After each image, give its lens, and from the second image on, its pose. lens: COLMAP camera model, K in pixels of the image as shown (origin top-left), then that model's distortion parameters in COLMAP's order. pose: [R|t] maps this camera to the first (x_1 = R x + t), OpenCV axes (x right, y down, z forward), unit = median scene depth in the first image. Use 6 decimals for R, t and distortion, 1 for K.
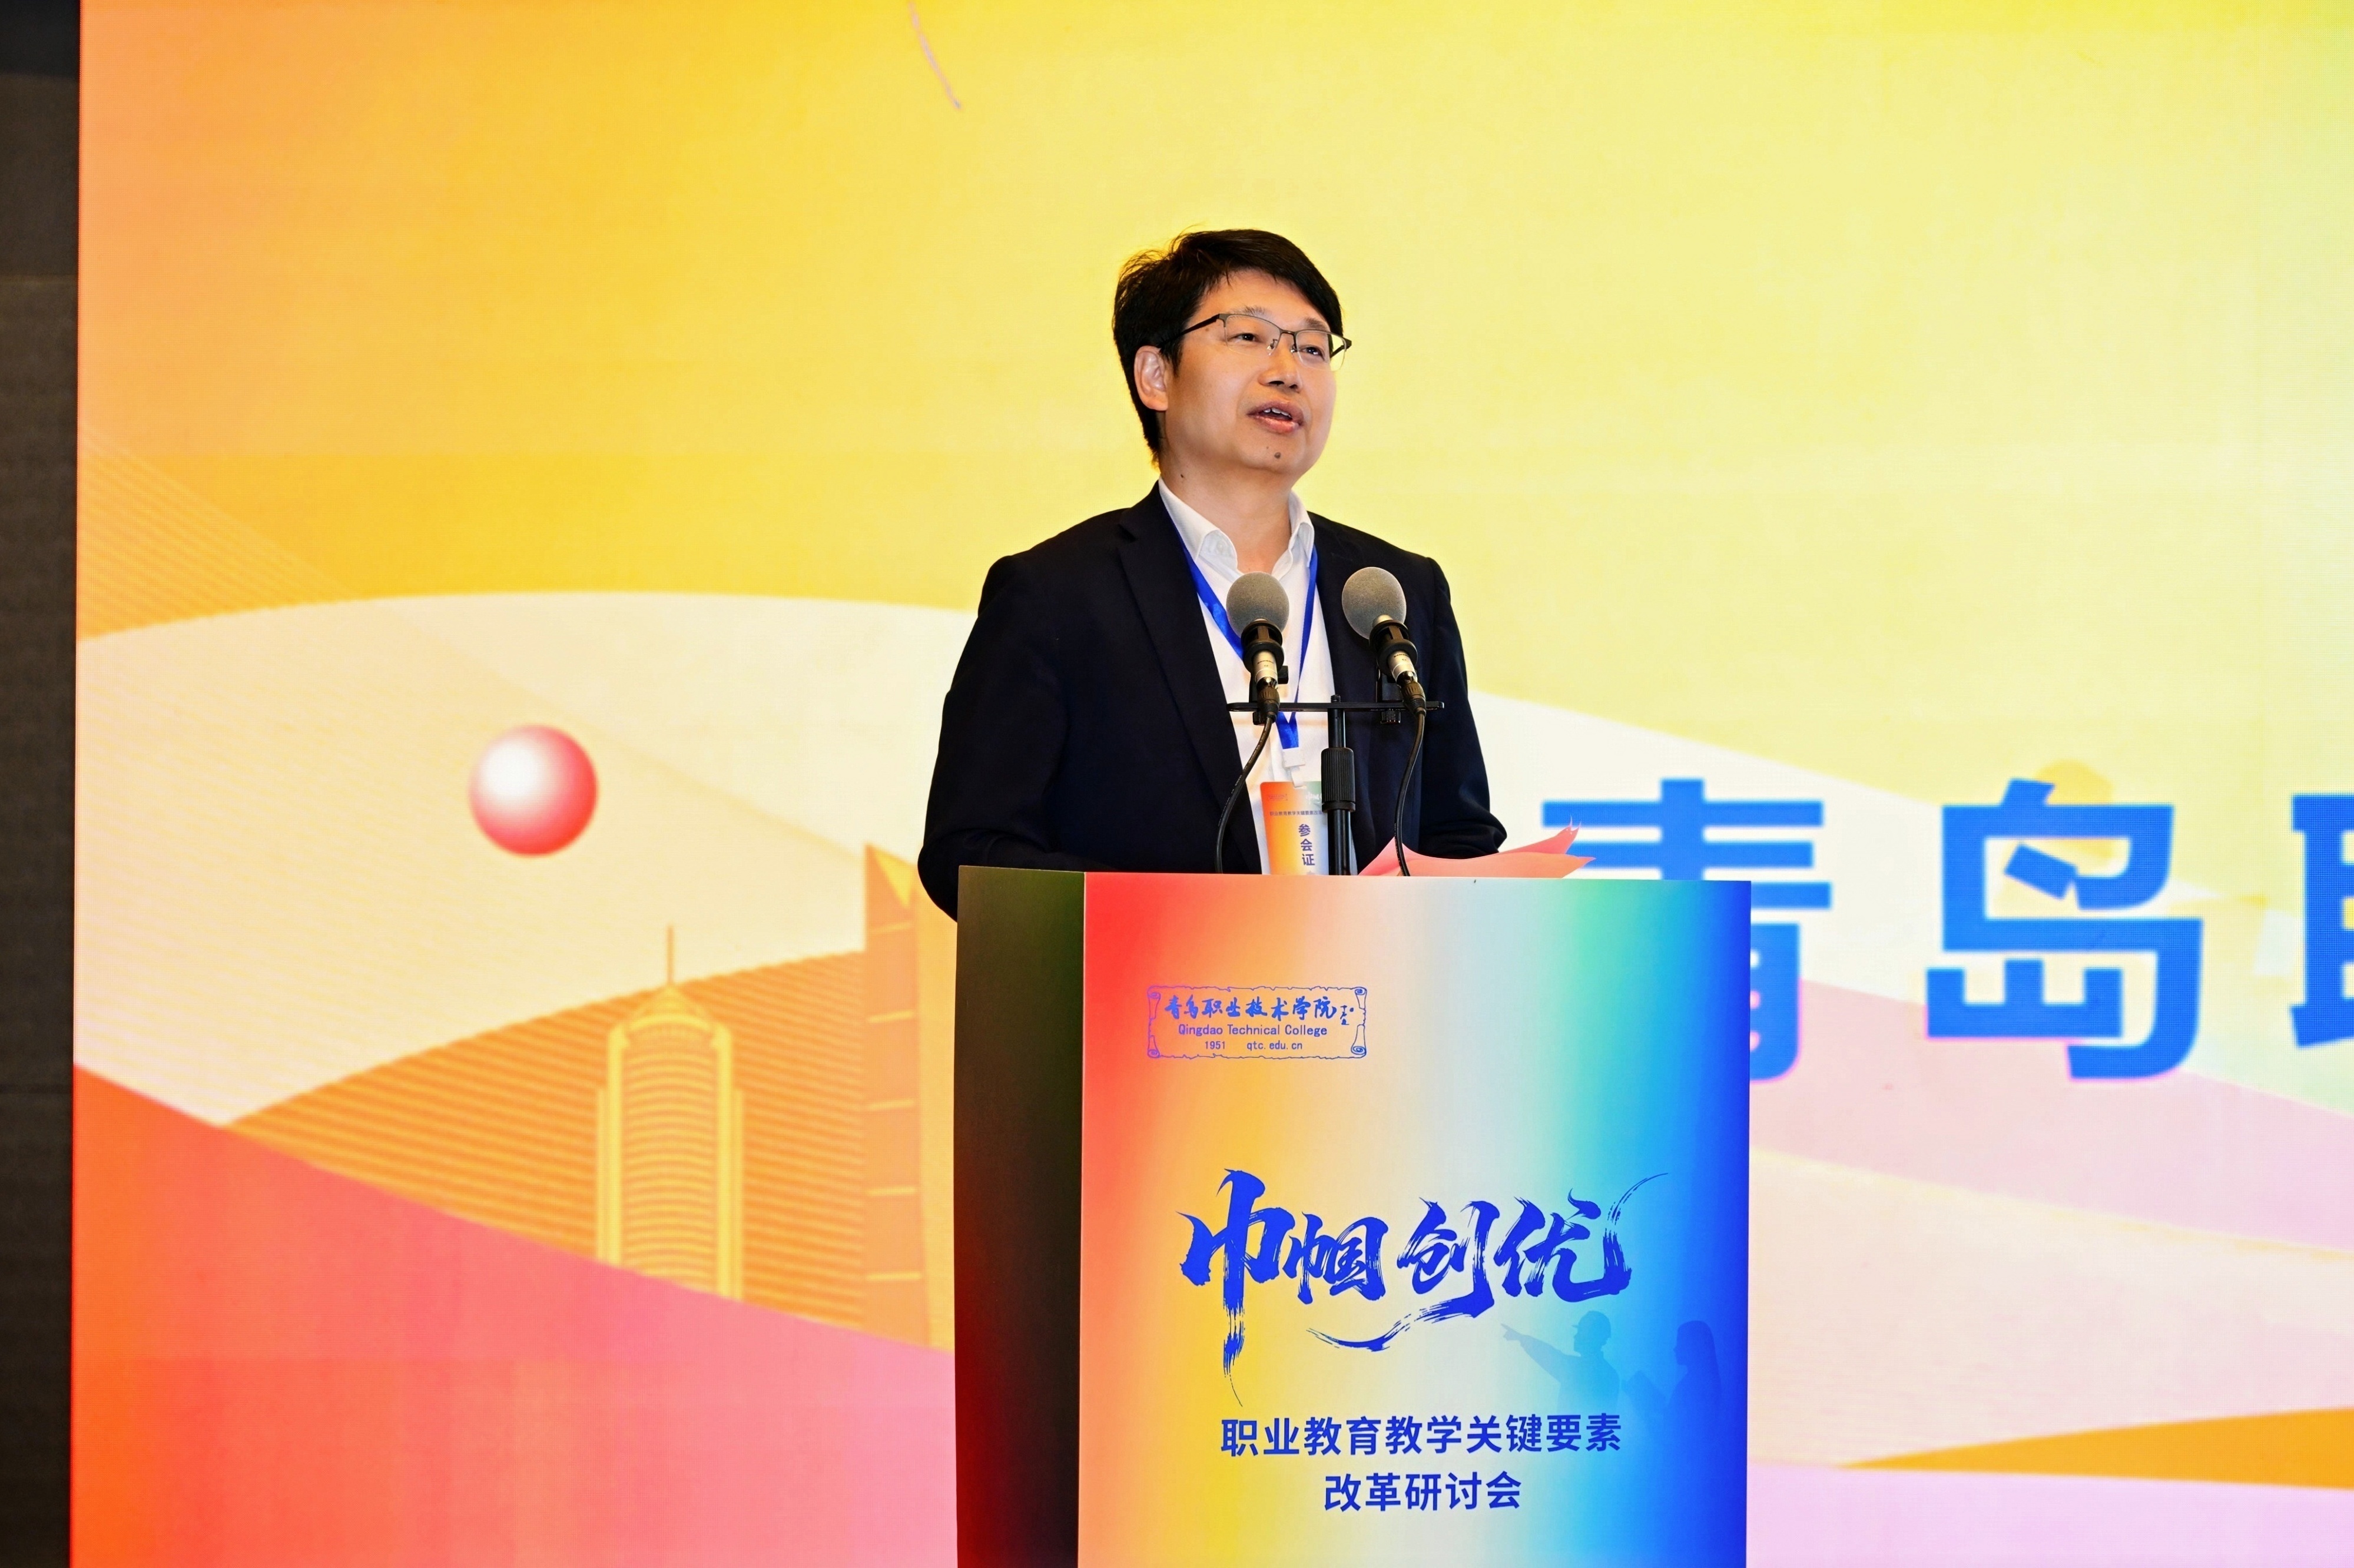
lens RADIAL K [[5775.3, 0, 1177.0], [0, 5775.3, 784.0], [0, 0, 1]] dist [0.136630, 0.695239]
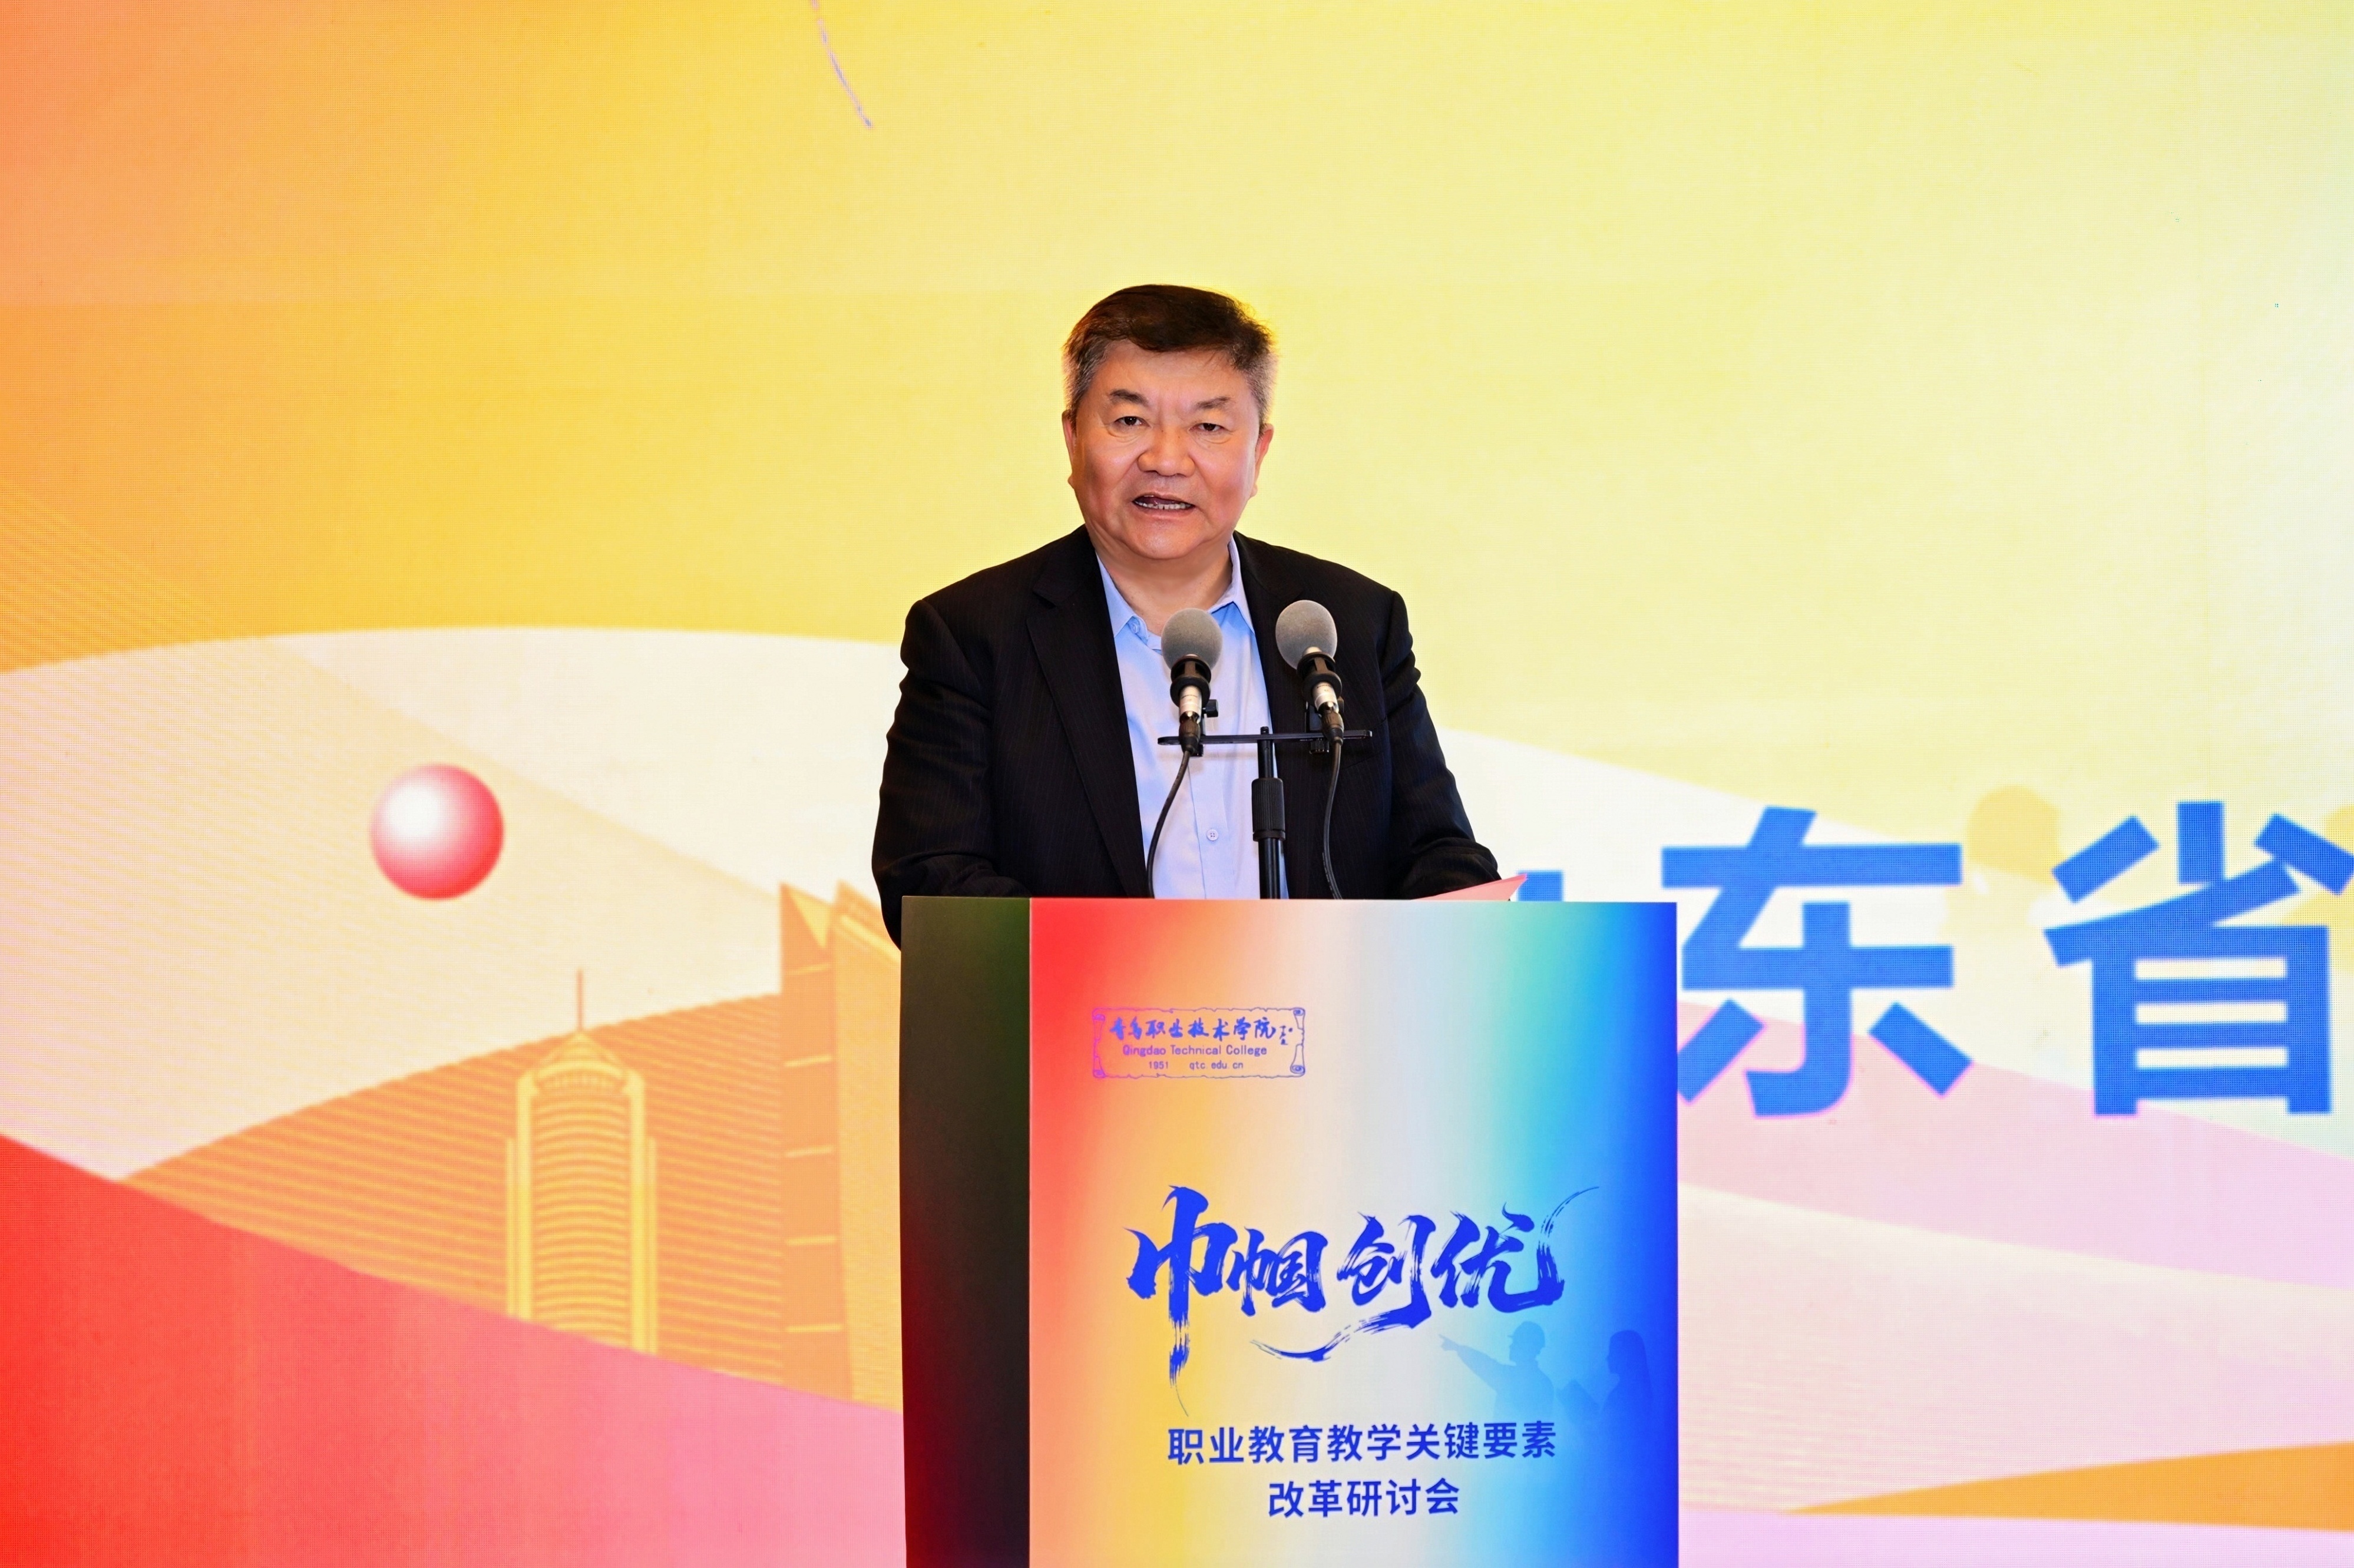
lens RADIAL K [[6375.9, 0, 1075.1], [0, 6375.9, 778.6], [0, 0, 1]] dist [0.346335, -1.191636]
pose [[0.999971, -0.007635, 0.000282, -0.008225], [0.007637, 0.999938, -0.008055, 0.003039], [-0.000221, 0.008057, 0.999968, -0.140312]]
